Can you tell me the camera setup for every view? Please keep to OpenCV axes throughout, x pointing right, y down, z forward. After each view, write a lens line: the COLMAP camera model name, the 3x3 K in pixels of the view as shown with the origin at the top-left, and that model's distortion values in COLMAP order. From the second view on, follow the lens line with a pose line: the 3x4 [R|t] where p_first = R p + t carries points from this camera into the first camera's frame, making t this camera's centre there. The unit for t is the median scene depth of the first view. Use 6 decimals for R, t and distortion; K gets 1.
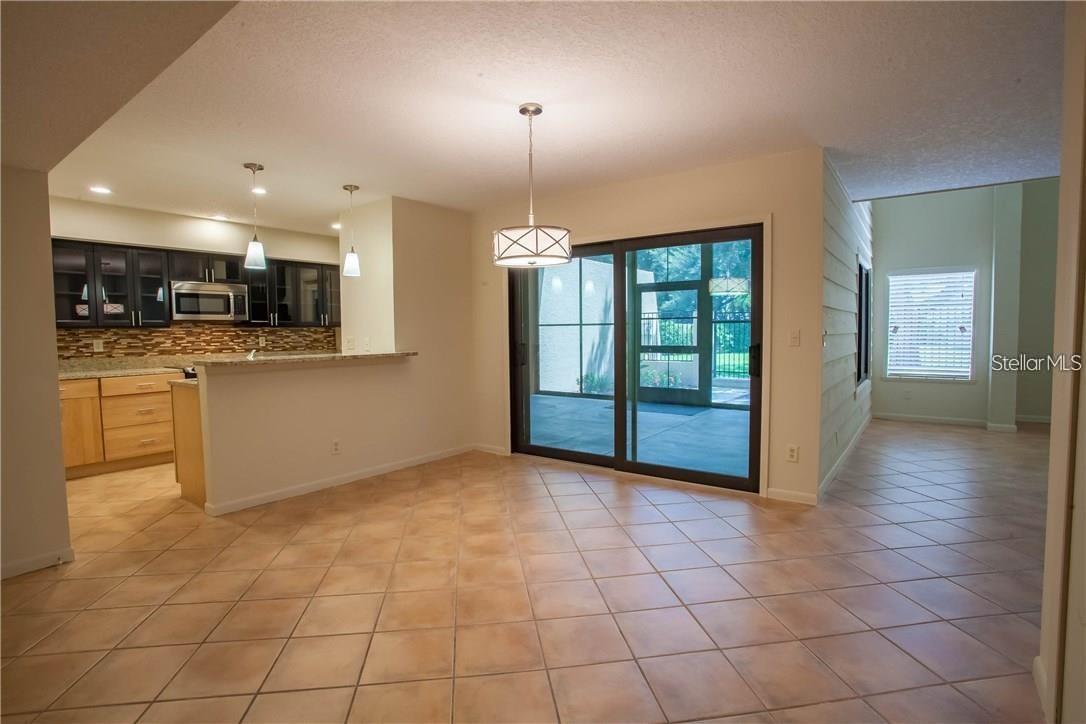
lens RADIAL K [[528.8, 0, 489.6], [0, 528.8, 360.3], [0, 0, 1]] dist [-0.000511, 0.047306]
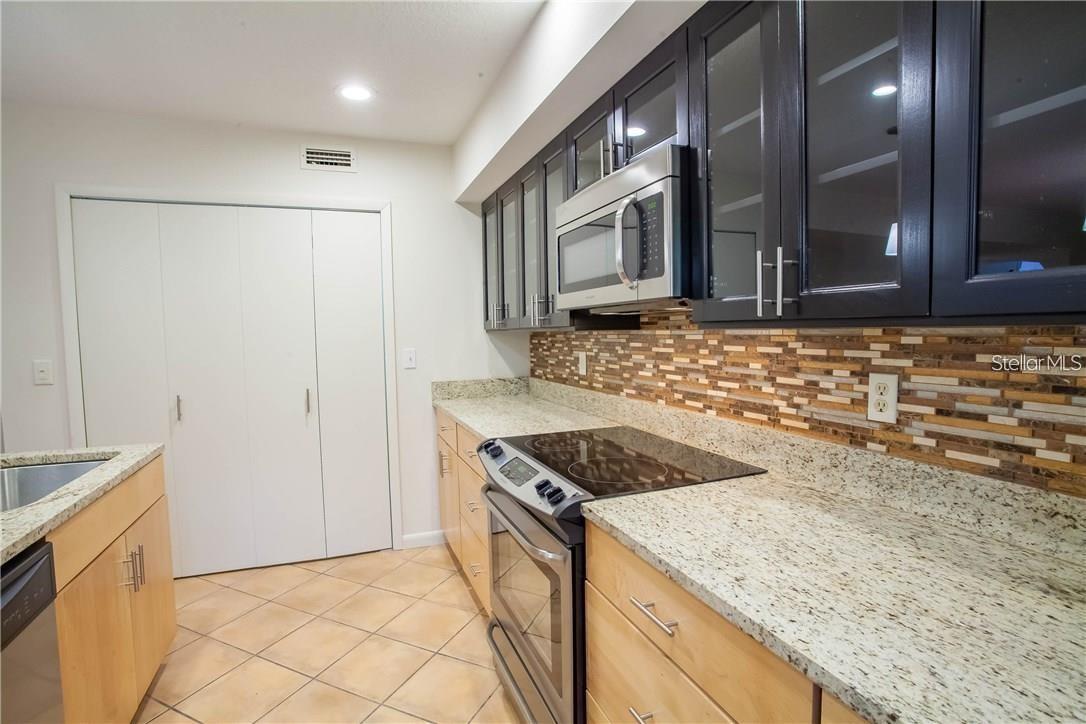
lens RADIAL K [[549.9, 0, 543.0], [0, 549.9, 362.0], [0, 0, 1]] dist [-0.022081, 0.001399]
pose [[-0.475103, 0.070637, -0.877090, -0.226565], [-0.030656, 0.994839, 0.096726, -0.073039], [0.879396, 0.072843, -0.470486, 1.126017]]
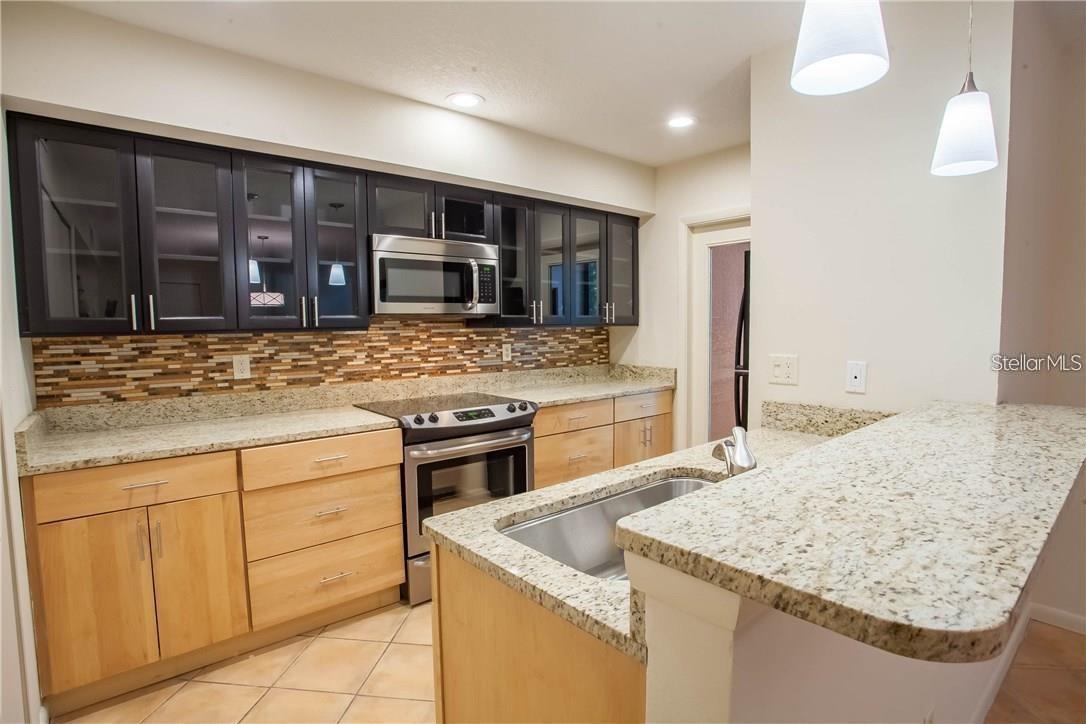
lens RADIAL K [[549.9, 0, 543.0], [0, 549.9, 362.0], [0, 0, 1]] dist [-0.022081, 0.001399]
pose [[0.987941, 0.010830, -0.154450, -0.346745], [-0.009135, 0.999890, 0.011679, -0.037221], [0.154560, -0.010127, 0.987932, 0.500443]]
